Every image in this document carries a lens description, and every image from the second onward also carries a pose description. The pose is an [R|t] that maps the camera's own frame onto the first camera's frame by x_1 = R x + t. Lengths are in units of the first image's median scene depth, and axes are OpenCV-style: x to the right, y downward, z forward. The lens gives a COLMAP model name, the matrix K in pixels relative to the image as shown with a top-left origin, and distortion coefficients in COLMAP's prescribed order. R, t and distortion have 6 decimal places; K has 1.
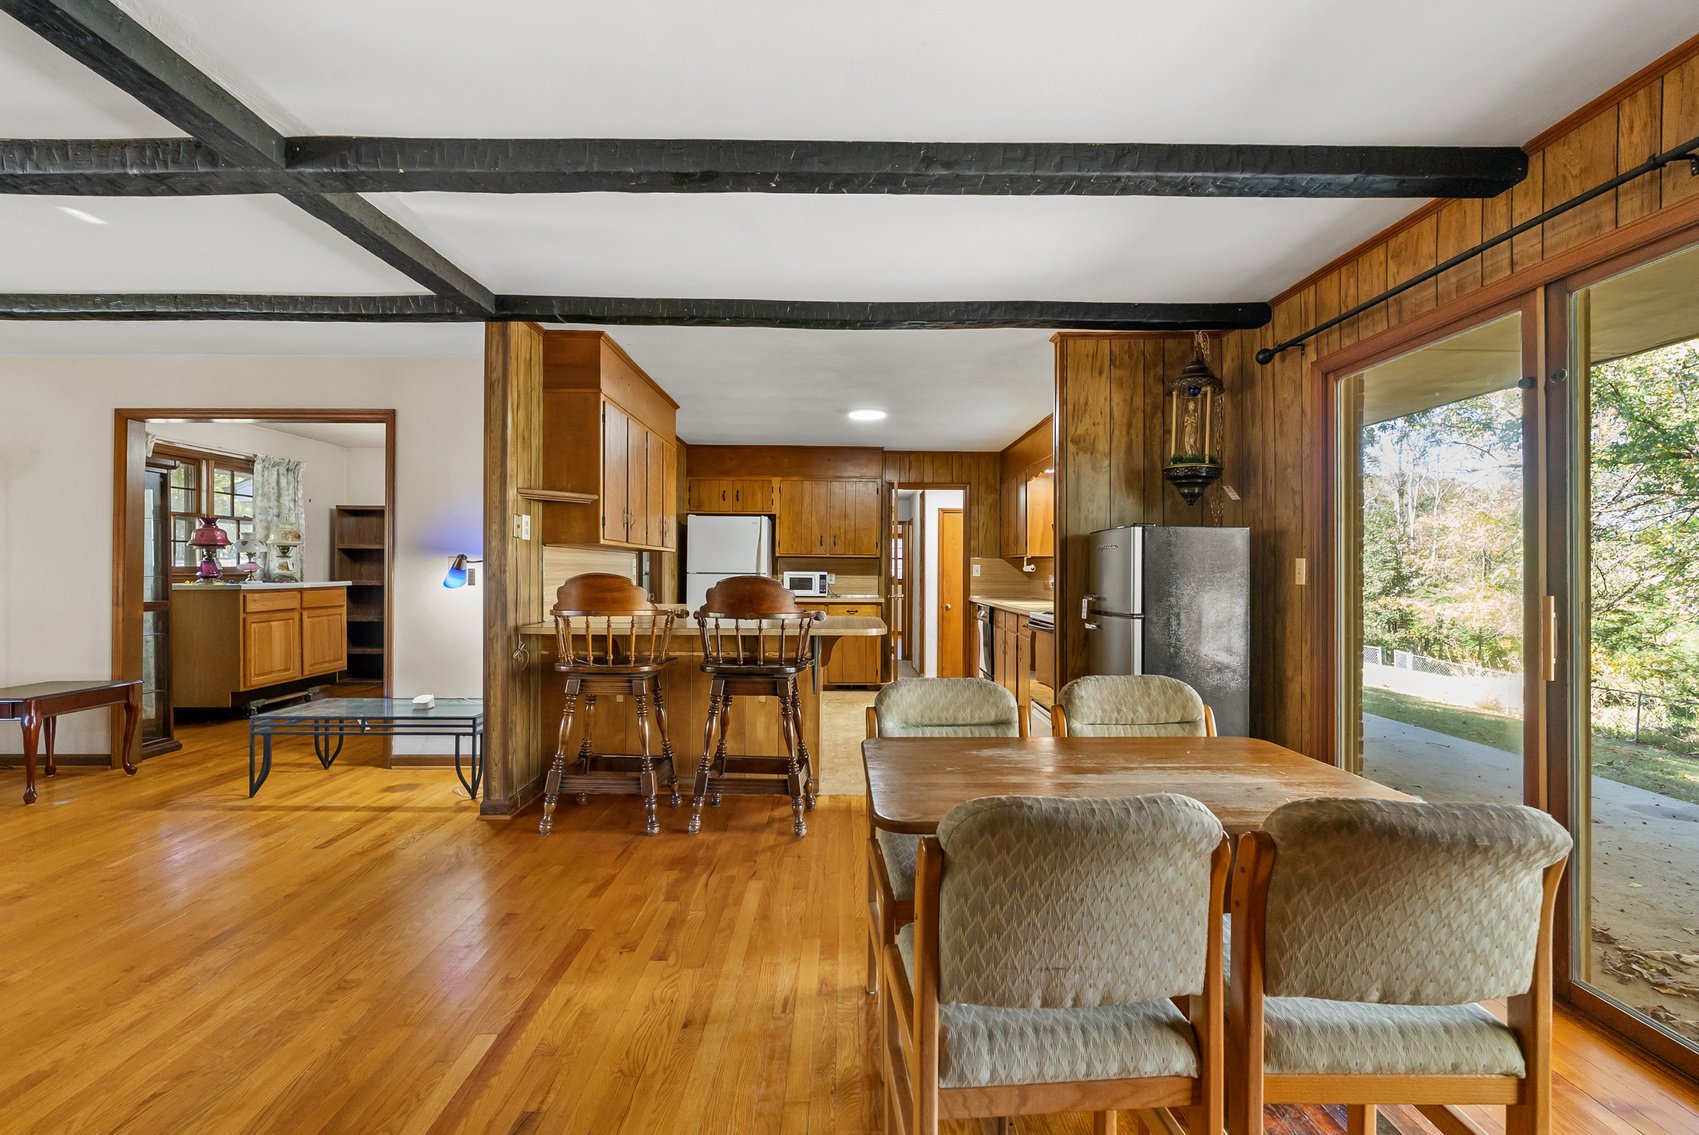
lens RADIAL K [[741.1, 0, 849.5], [0, 741.1, 567.5], [0, 0, 1]] dist [-0.013486, 0.000027]
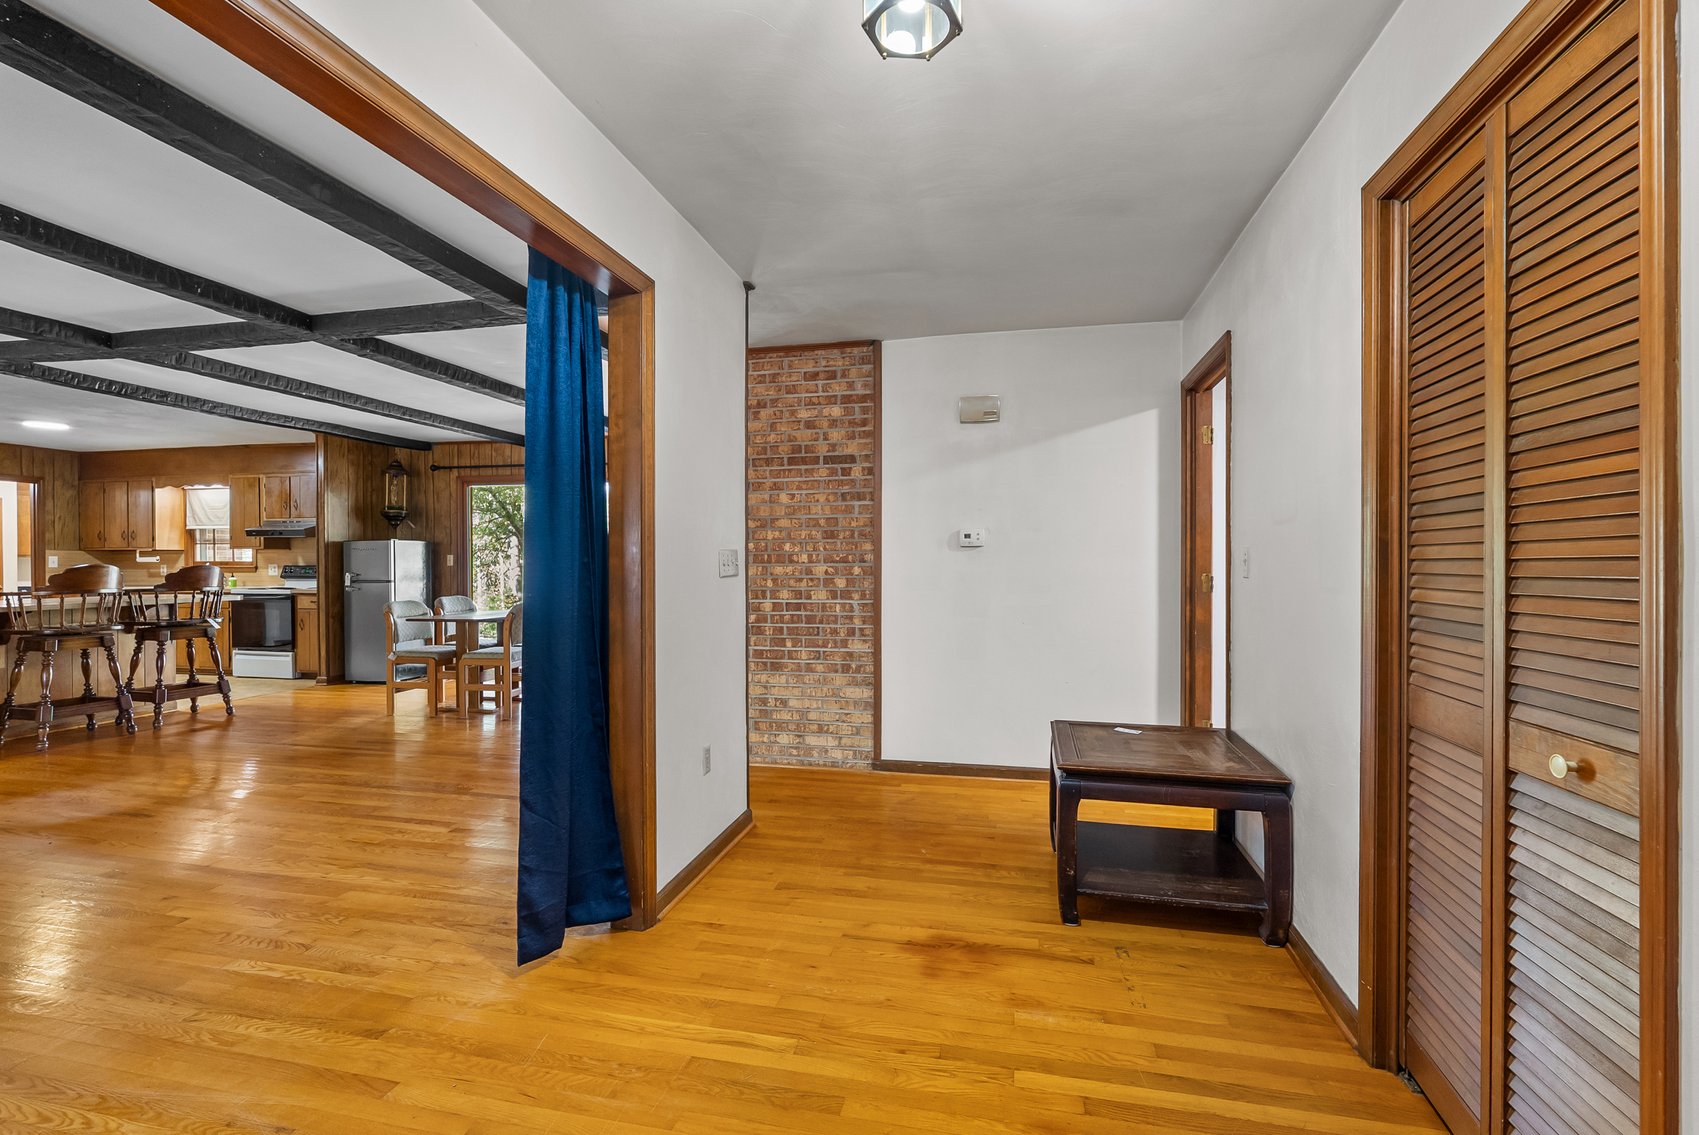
lens RADIAL K [[746.7, 0, 852.5], [0, 746.7, 565.7], [0, 0, 1]] dist [-0.005495, 0.000799]
pose [[0.222947, -0.012668, 0.974748, -0.825841], [0.000790, 0.999918, 0.012815, -0.003984], [-0.974830, -0.002087, 0.222939, -0.465865]]
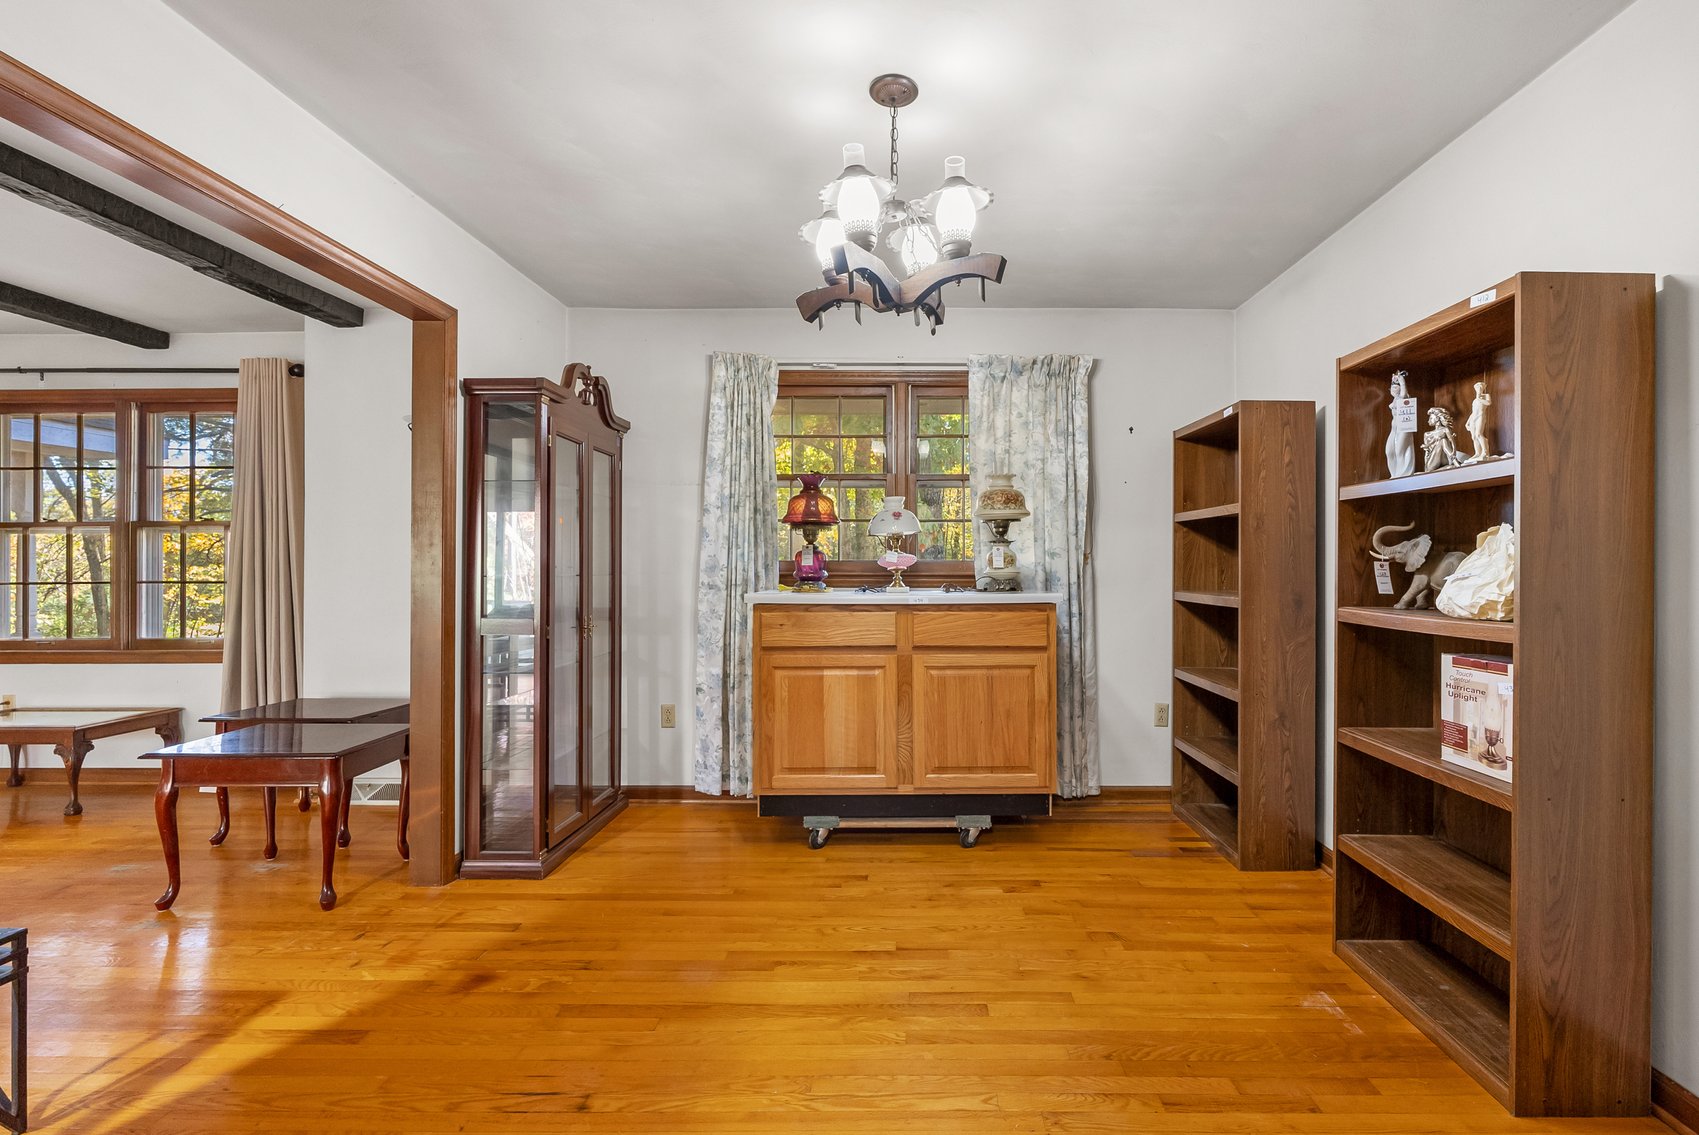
lens RADIAL K [[751.7, 0, 849.5], [0, 751.7, 567.5], [0, 0, 1]] dist [0.000676, 0.000064]
pose [[-0.017726, 0.001160, -0.999842, -0.272186], [0.000526, 0.999999, 0.001151, 0.003268], [0.999843, -0.000506, -0.017727, 1.030957]]
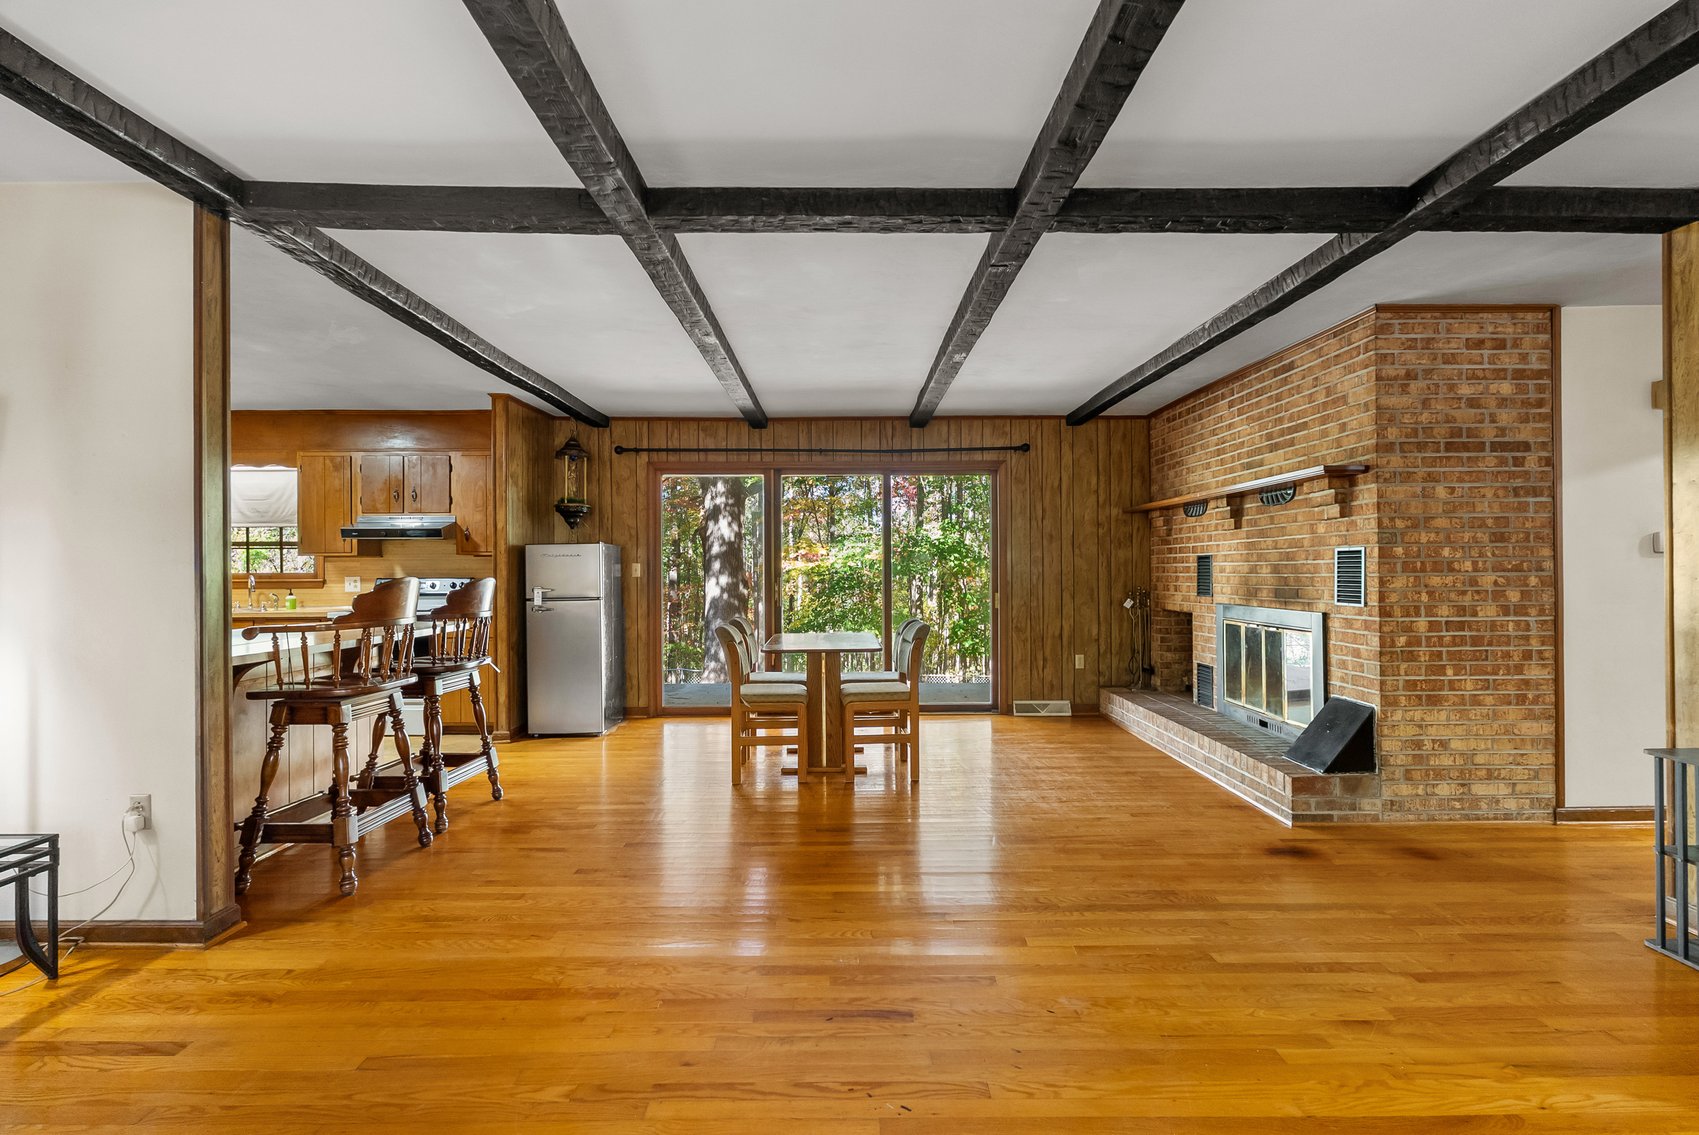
lens RADIAL K [[746.7, 0, 852.5], [0, 746.7, 565.7], [0, 0, 1]] dist [-0.005495, 0.000799]
pose [[0.001965, -0.002597, 0.999995, -0.716986], [0.002537, 0.999993, 0.002592, -0.005062], [-0.999995, 0.002531, 0.001971, 0.247343]]
